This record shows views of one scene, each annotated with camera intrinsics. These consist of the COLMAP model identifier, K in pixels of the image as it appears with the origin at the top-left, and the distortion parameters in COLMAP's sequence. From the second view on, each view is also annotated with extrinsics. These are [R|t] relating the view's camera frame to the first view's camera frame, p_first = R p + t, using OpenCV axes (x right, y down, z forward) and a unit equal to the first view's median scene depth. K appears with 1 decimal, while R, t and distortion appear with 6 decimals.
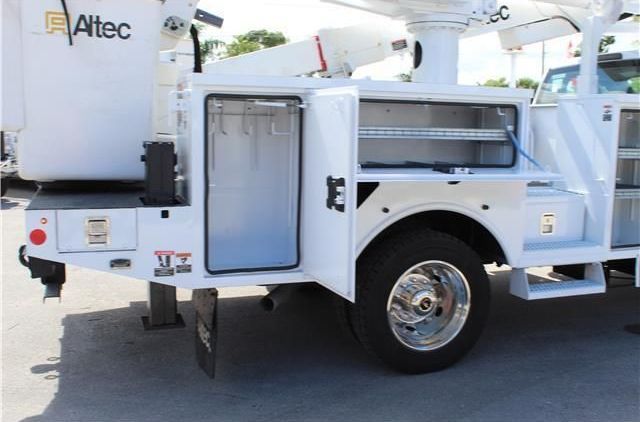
lens RADIAL K [[664.7, 0, 320.0], [0, 664.7, 211.0], [0, 0, 1]] dist [-0.137626, 0.222083]
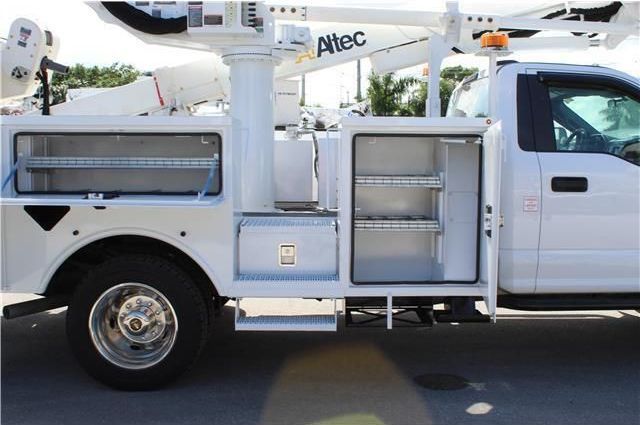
lens RADIAL K [[664.7, 0, 320.0], [0, 664.7, 212.5], [0, 0, 1]] dist [-0.137626, 0.222083]
pose [[0.941832, 0.016015, -0.335703, 0.770429], [-0.033967, 0.998285, -0.047671, 0.002622], [0.334364, 0.056301, 0.940761, 0.106080]]
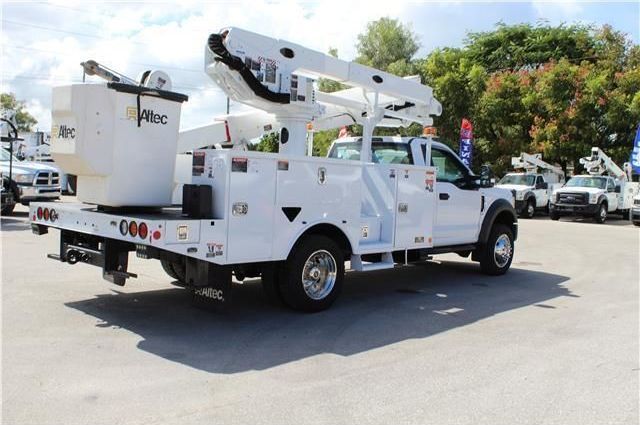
lens RADIAL K [[664.7, 0, 320.0], [0, 664.7, 212.5], [0, 0, 1]] dist [-0.137626, 0.222083]
pose [[0.886266, 0.001189, 0.463176, -0.684557], [0.029045, 0.997886, -0.058139, 0.075198], [-0.462266, 0.064980, 0.884357, -0.653955]]
